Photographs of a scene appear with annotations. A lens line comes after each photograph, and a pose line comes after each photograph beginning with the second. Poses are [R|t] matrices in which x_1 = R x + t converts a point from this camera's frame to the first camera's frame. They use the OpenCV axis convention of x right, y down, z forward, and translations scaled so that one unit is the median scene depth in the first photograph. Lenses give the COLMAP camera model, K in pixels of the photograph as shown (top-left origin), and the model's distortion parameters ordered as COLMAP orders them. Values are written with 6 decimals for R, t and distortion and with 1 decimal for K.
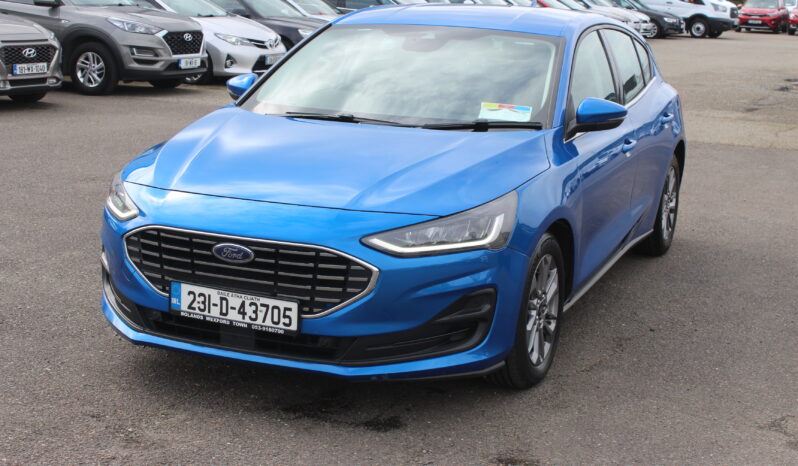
lens RADIAL K [[1229.2, 0, 399.0], [0, 1229.2, 233.0], [0, 0, 1]] dist [-0.025023, 0.091542]
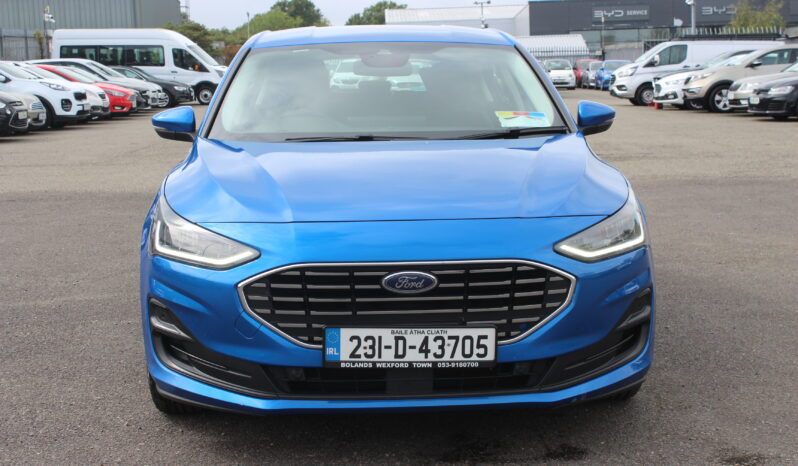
lens RADIAL K [[1229.2, 0, 399.0], [0, 1229.2, 233.0], [0, 0, 1]] dist [-0.025023, 0.091542]
pose [[0.905737, -0.105674, 0.410456, -0.487388], [0.130627, 0.990877, -0.033143, 0.009660], [-0.403209, 0.083636, 0.911278, 0.219818]]
